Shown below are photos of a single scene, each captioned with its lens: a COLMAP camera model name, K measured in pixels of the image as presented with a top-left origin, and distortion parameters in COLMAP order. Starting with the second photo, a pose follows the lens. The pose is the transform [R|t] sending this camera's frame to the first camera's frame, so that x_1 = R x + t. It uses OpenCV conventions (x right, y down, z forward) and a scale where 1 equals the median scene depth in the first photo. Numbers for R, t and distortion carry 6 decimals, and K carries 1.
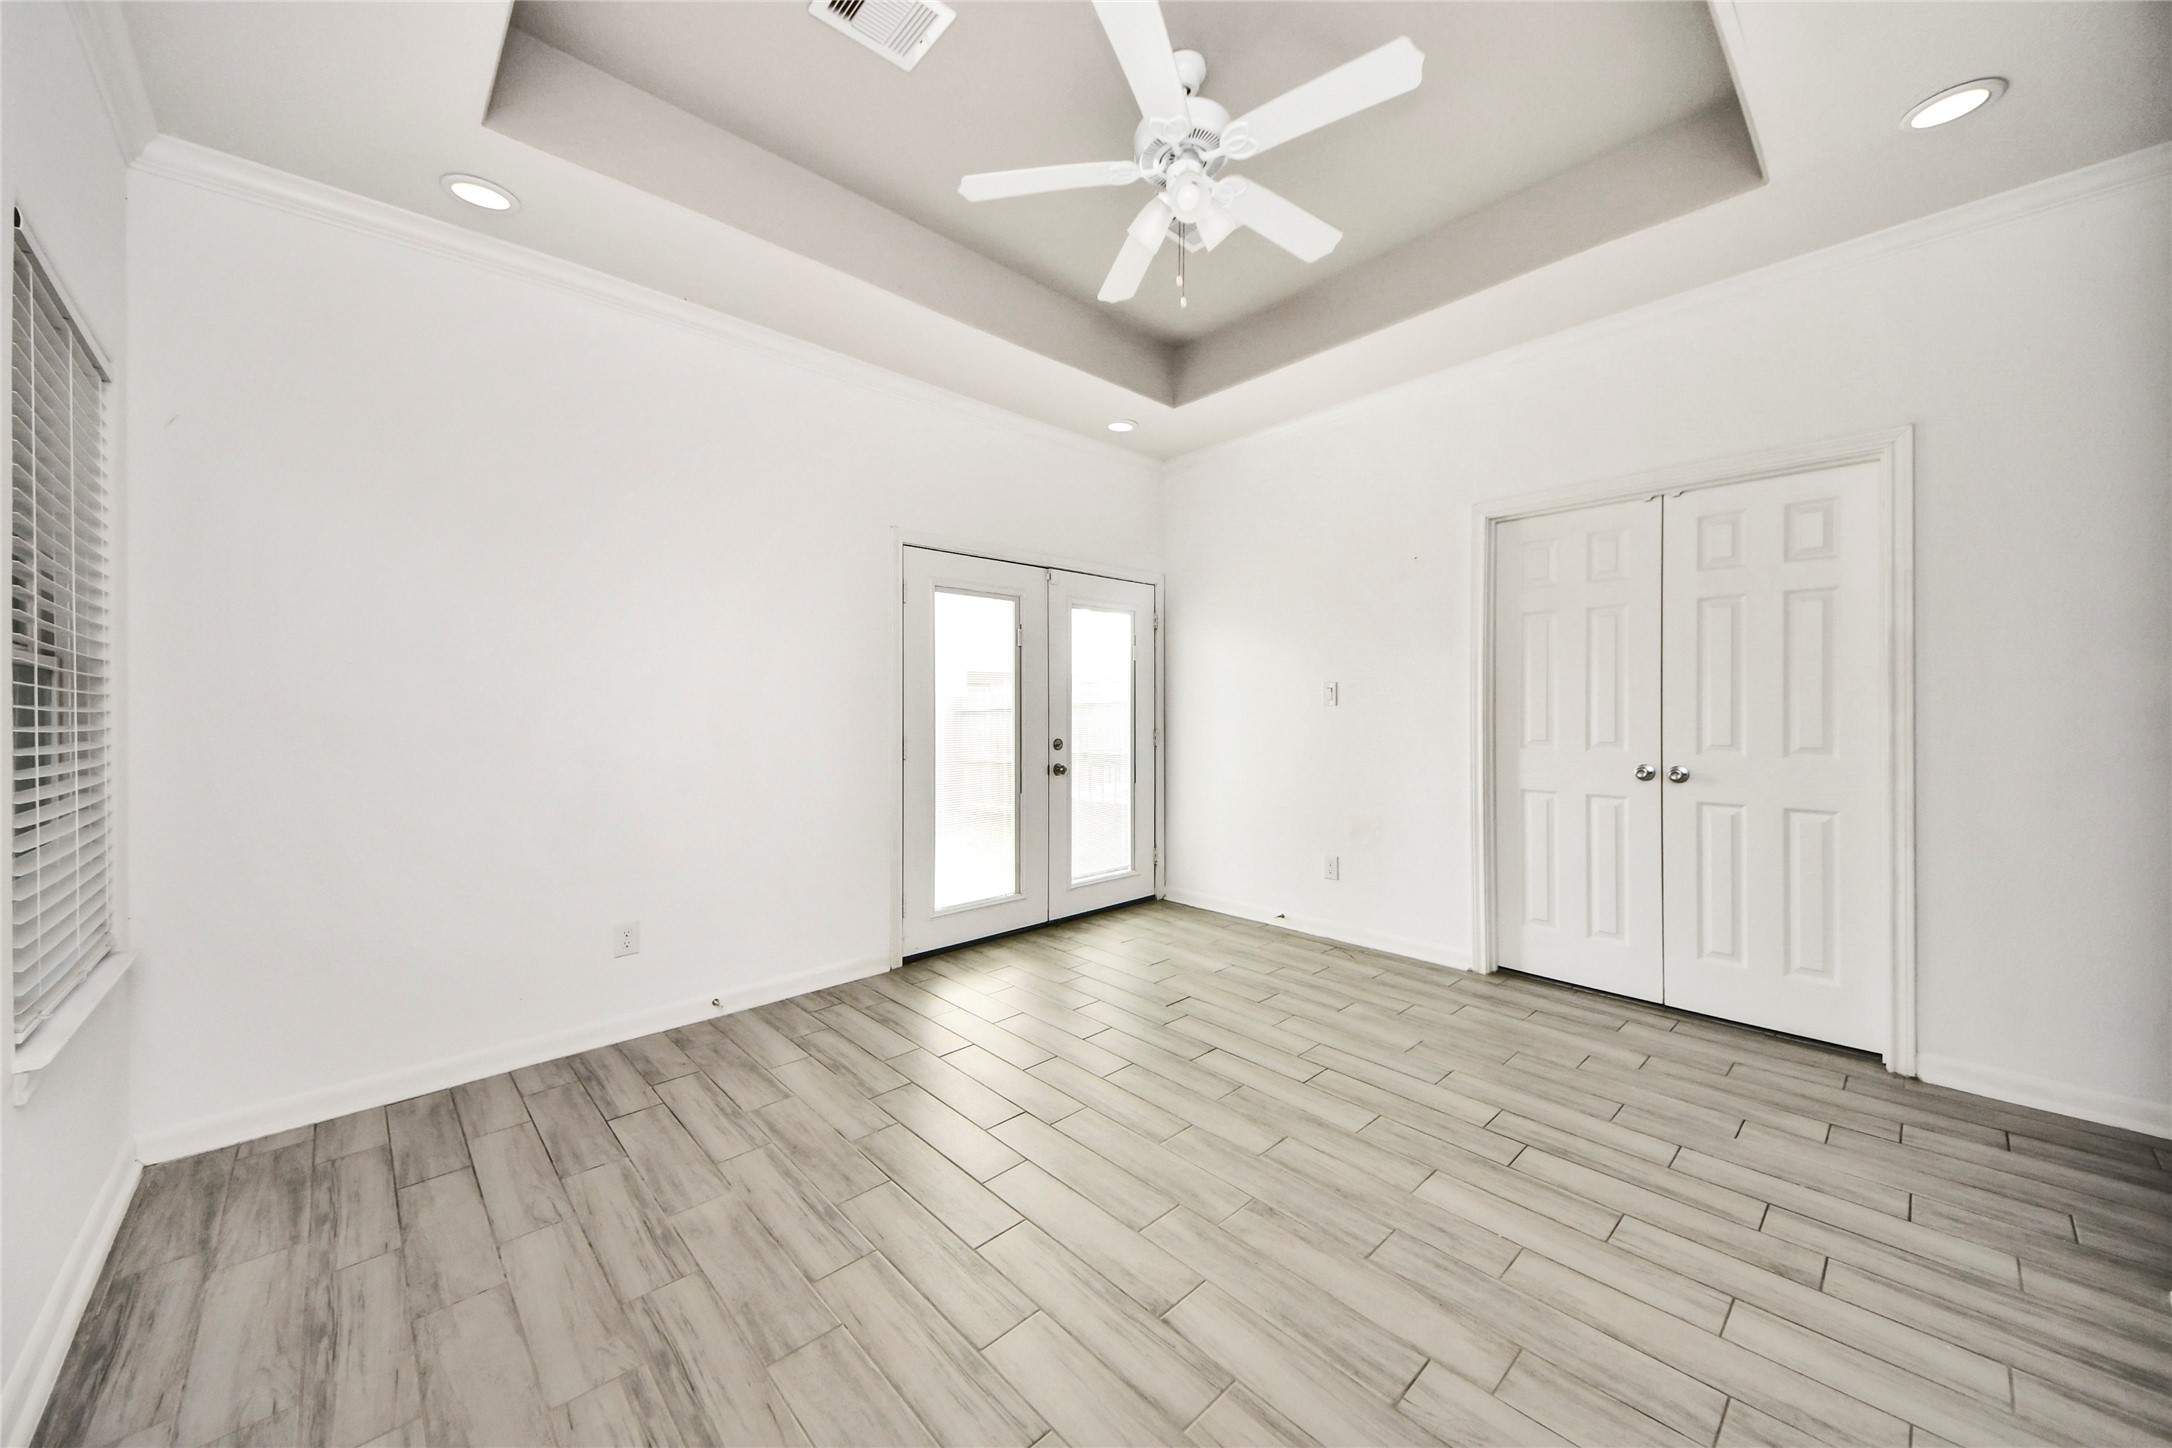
lens RADIAL K [[785.3, 0, 1093.8], [0, 785.3, 698.1], [0, 0, 1]] dist [0.064294, -0.021731]
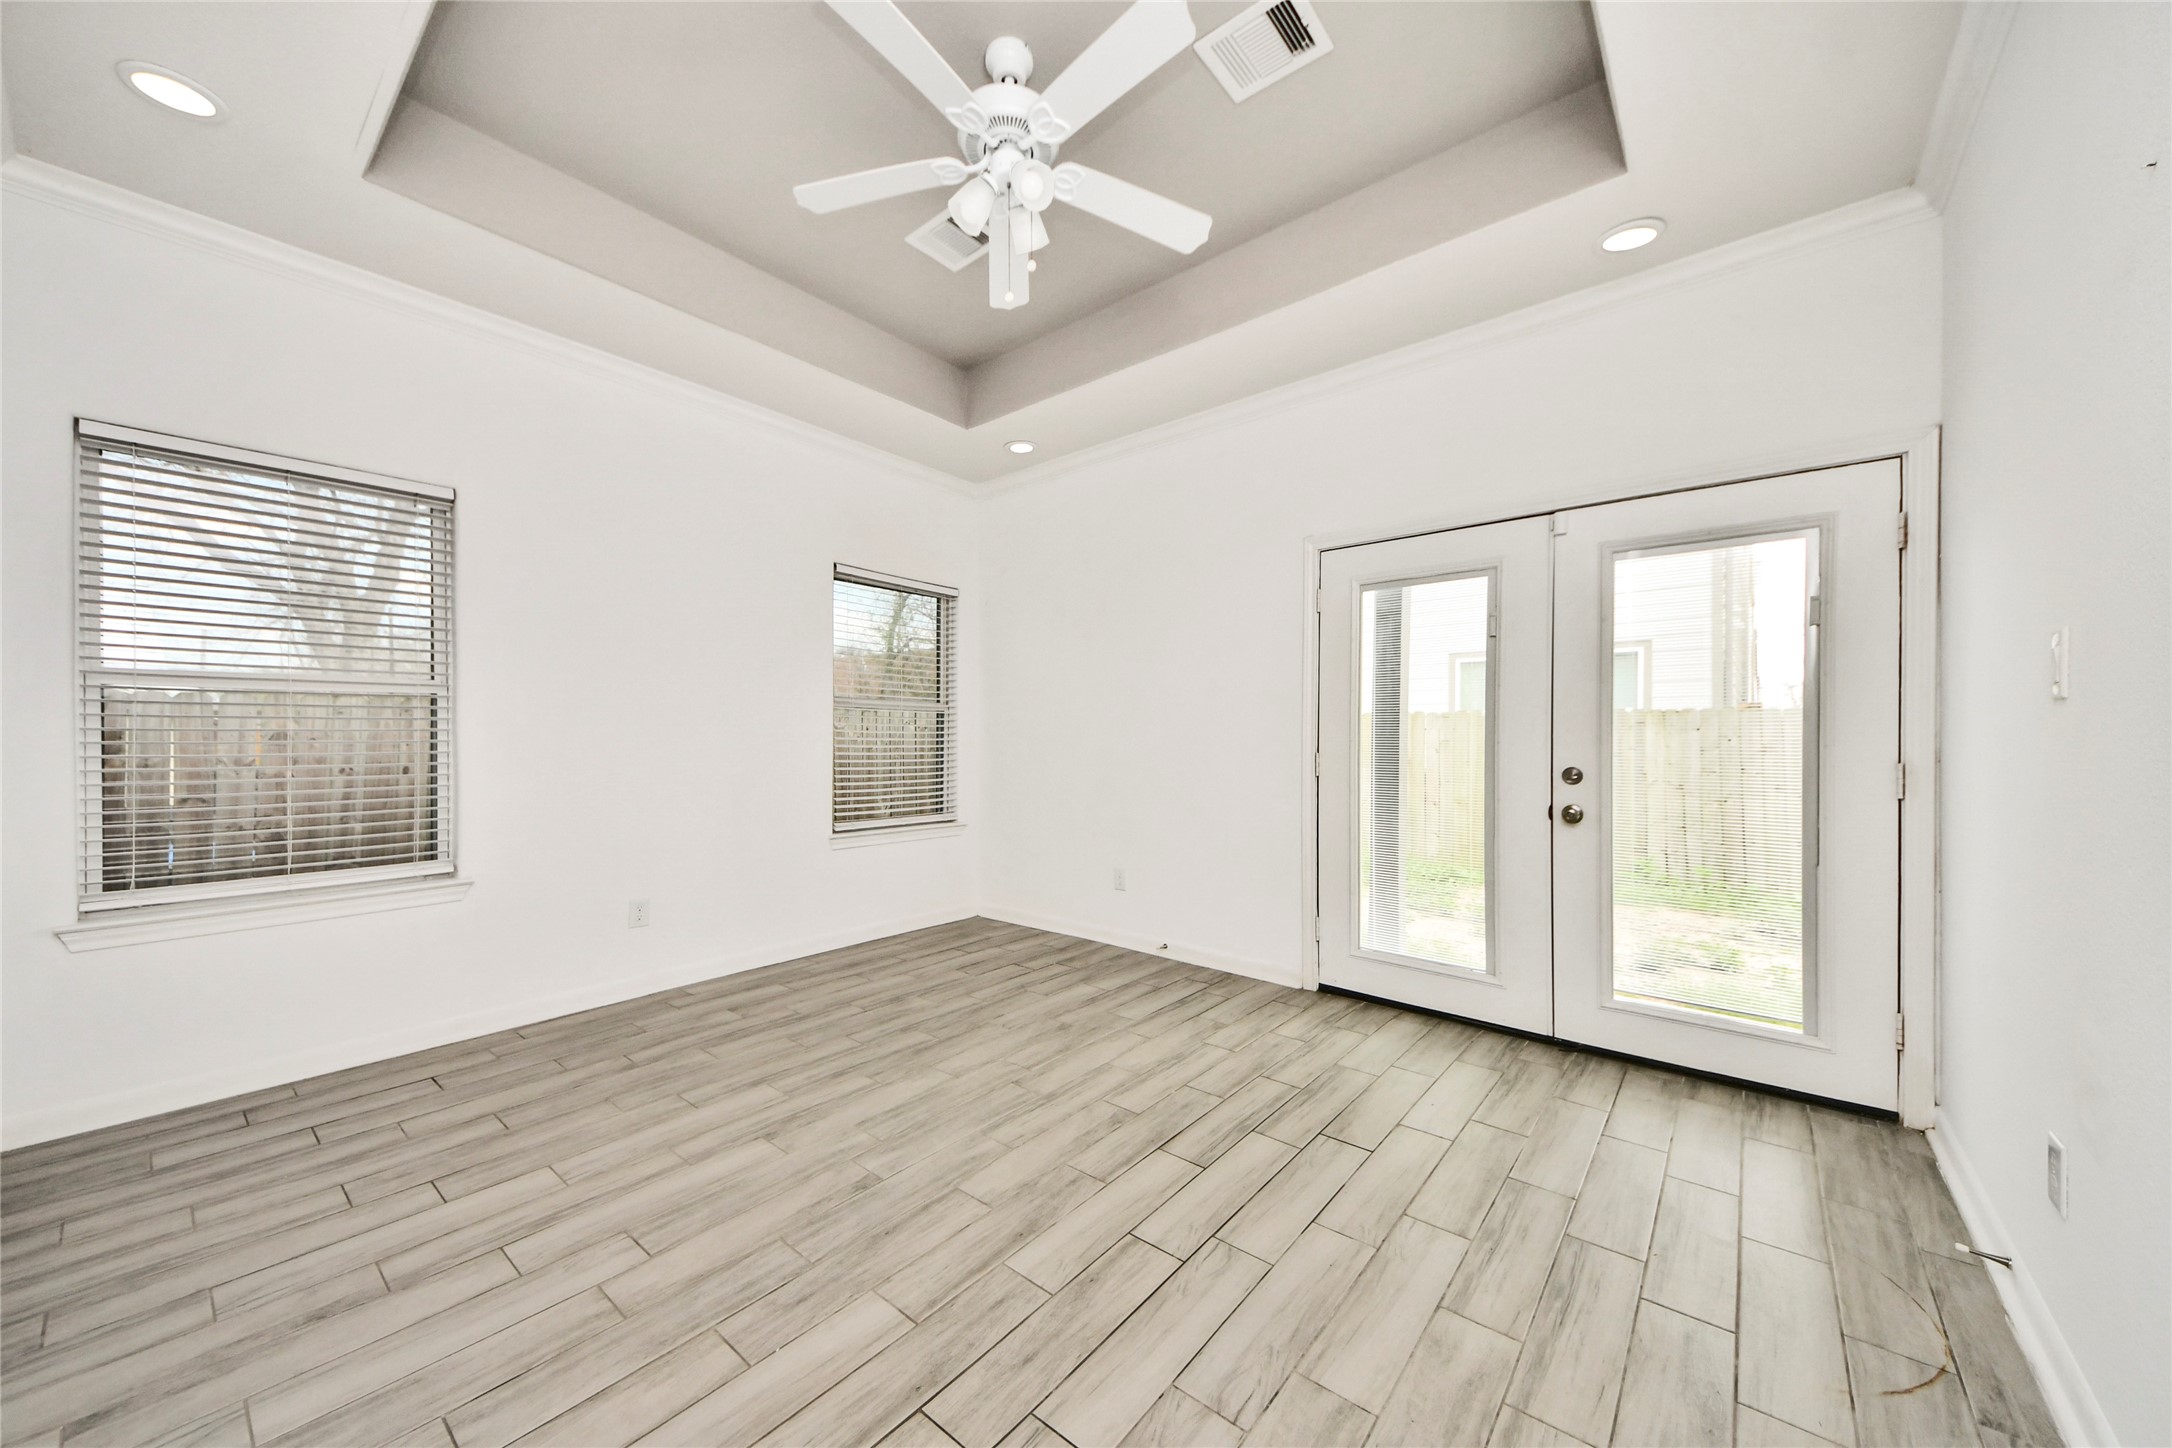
lens RADIAL K [[775.3, 0, 1077.0], [0, 775.3, 732.6], [0, 0, 1]] dist [0.022878, -0.008592]
pose [[0.118931, 0.001594, -0.992901, 1.063154], [0.003997, 0.999990, 0.002084, 0.037872], [0.992894, -0.004216, 0.118924, 0.977728]]
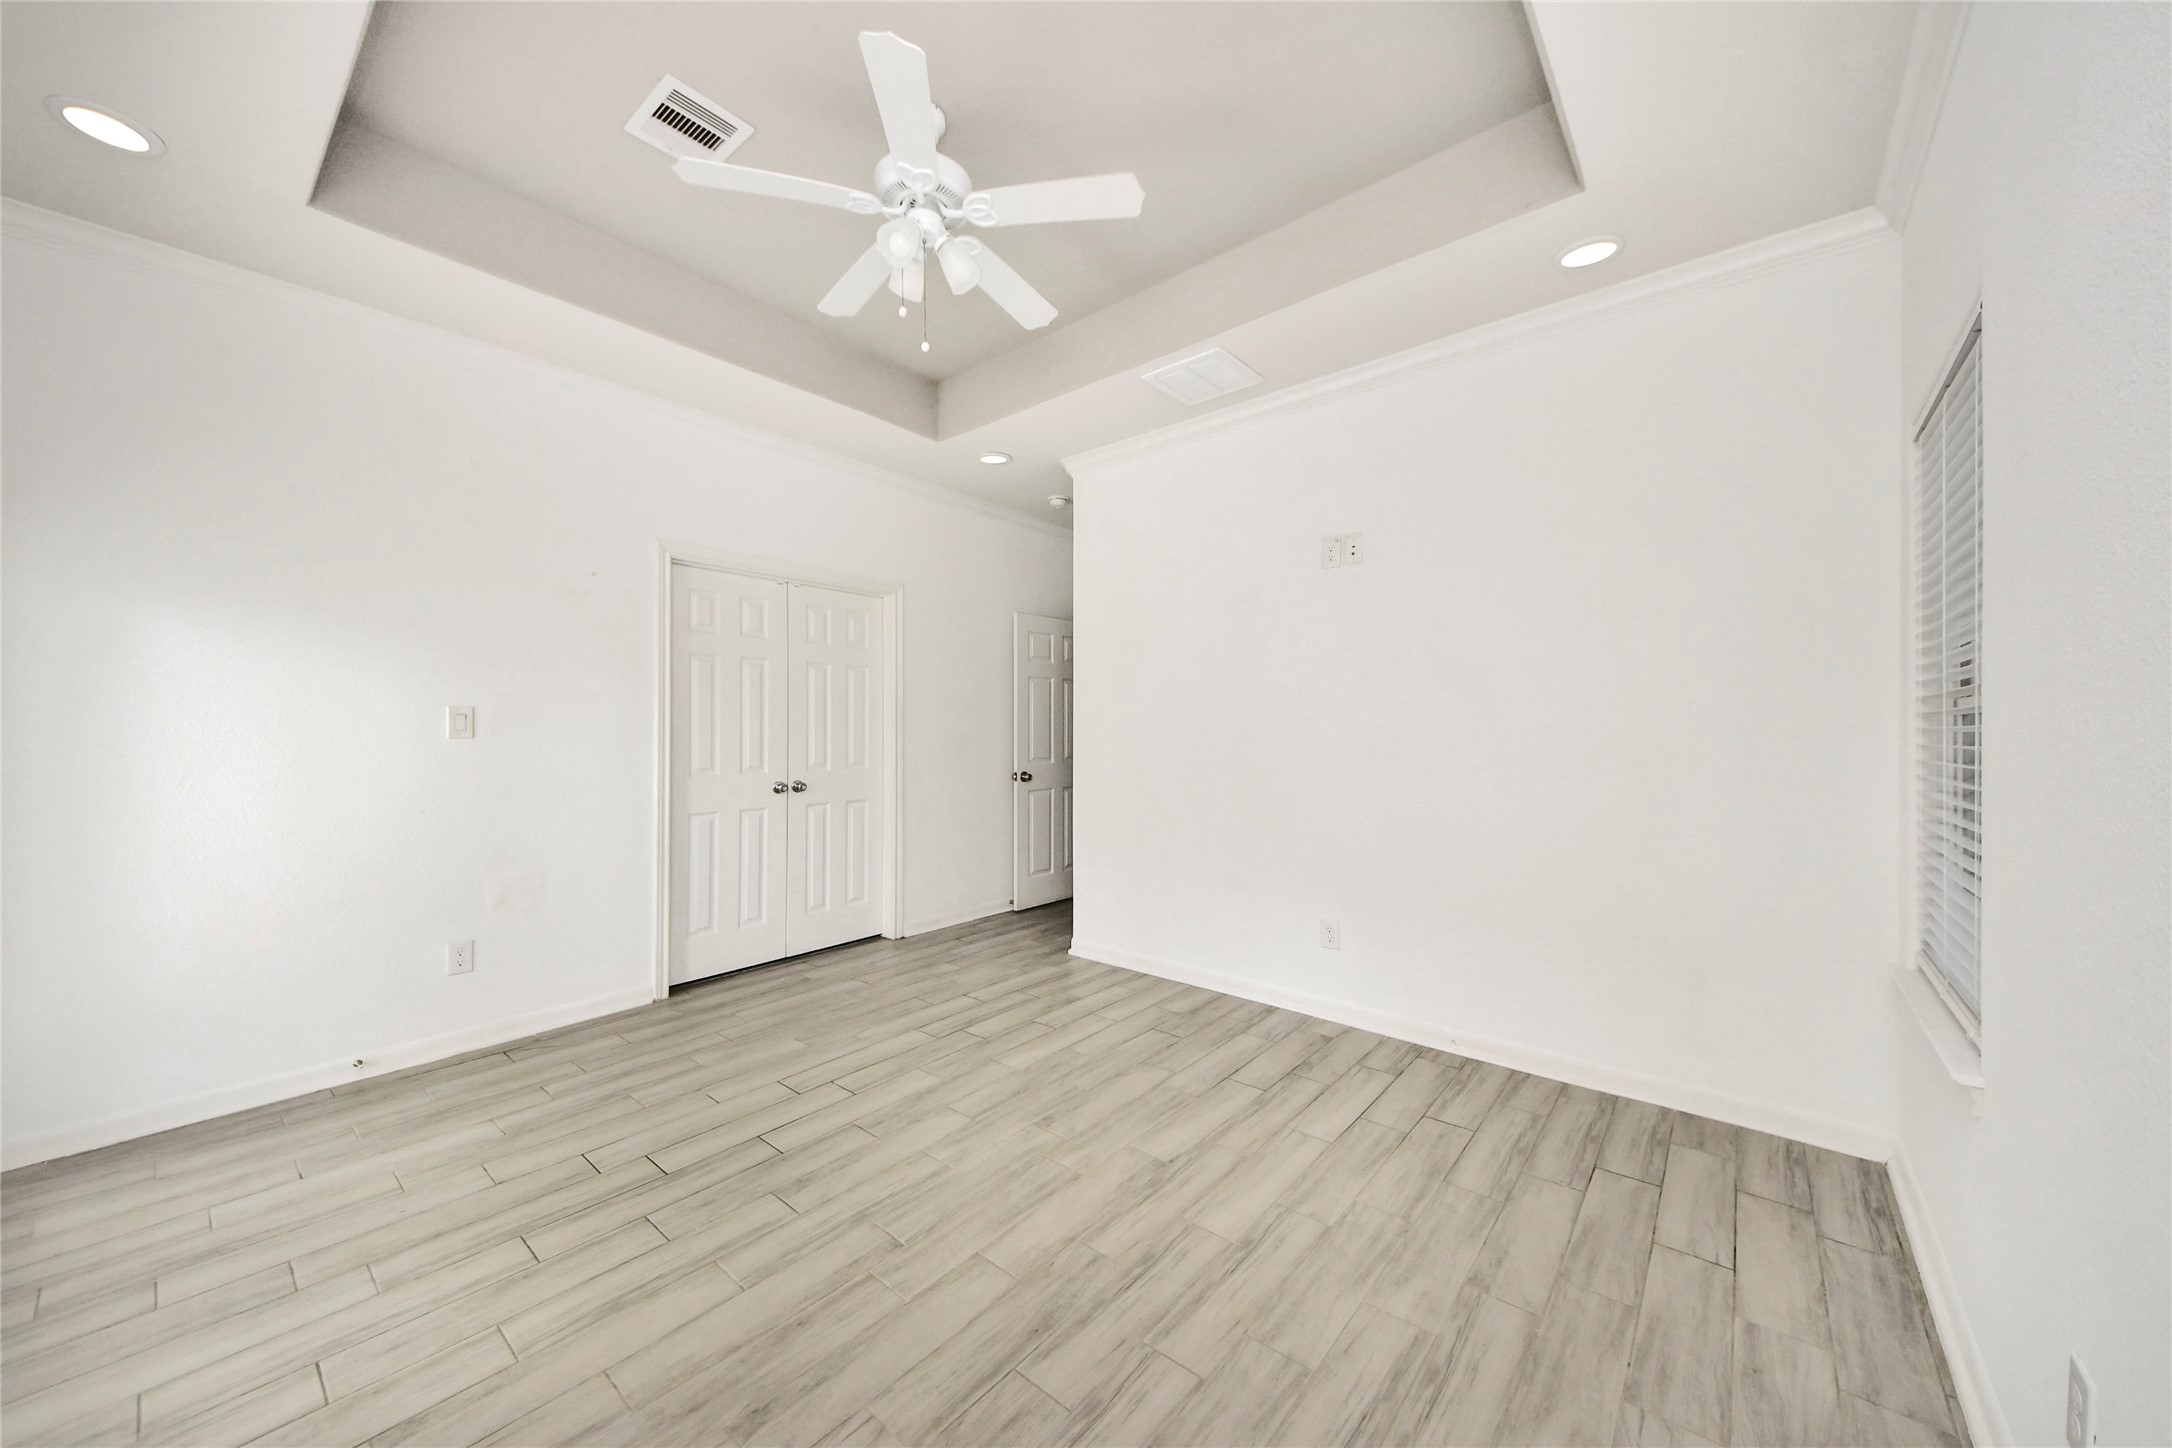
lens RADIAL K [[775.3, 0, 1077.0], [0, 775.3, 732.6], [0, 0, 1]] dist [0.022878, -0.008592]
pose [[-0.116892, 0.001120, 0.993144, -0.895370], [-0.006485, 0.999977, -0.001891, 0.003161], [-0.993123, -0.006662, -0.116882, 0.932780]]
